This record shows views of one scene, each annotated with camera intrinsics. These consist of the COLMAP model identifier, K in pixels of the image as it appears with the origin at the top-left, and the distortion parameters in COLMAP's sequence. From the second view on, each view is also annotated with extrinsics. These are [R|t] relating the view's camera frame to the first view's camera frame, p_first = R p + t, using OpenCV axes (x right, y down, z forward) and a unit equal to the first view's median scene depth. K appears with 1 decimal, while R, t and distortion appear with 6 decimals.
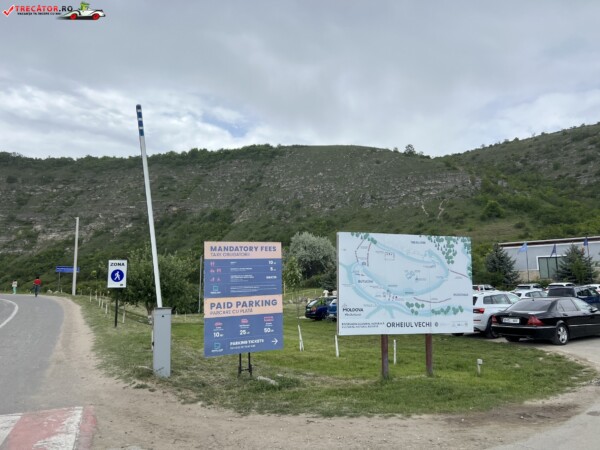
lens RADIAL K [[453.7, 0, 302.7], [0, 453.7, 225.7], [0, 0, 1]] dist [0.034774, -0.035339]
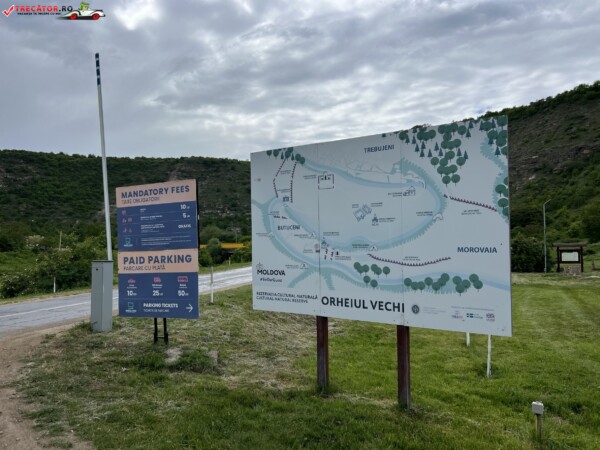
lens RADIAL K [[453.7, 0, 302.7], [0, 453.7, 225.7], [0, 0, 1]] dist [0.034774, -0.035339]
pose [[0.644503, -0.034899, -0.763805, 0.594365], [0.108244, 0.993061, 0.045963, 0.091432], [0.756901, -0.112300, 0.643808, 0.601805]]
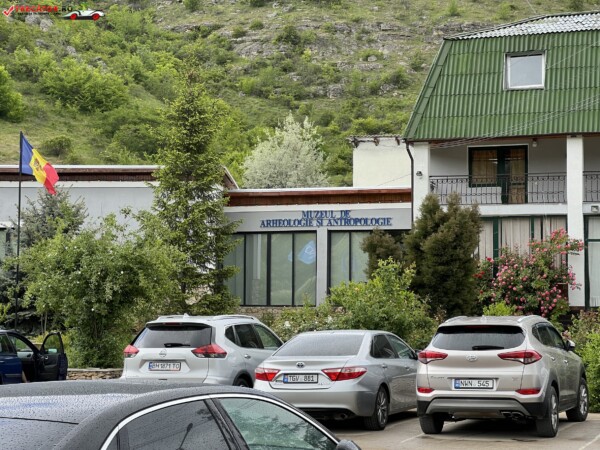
lens RADIAL K [[1344.2, 0, 319.6], [0, 1344.2, 222.9], [0, 0, 1]] dist [-0.032474, 2.892127]
pose [[0.829480, 0.070003, 0.554132, 0.140621], [-0.101112, 0.994543, 0.025715, 0.013099], [-0.549308, -0.077360, 0.832032, 0.112493]]
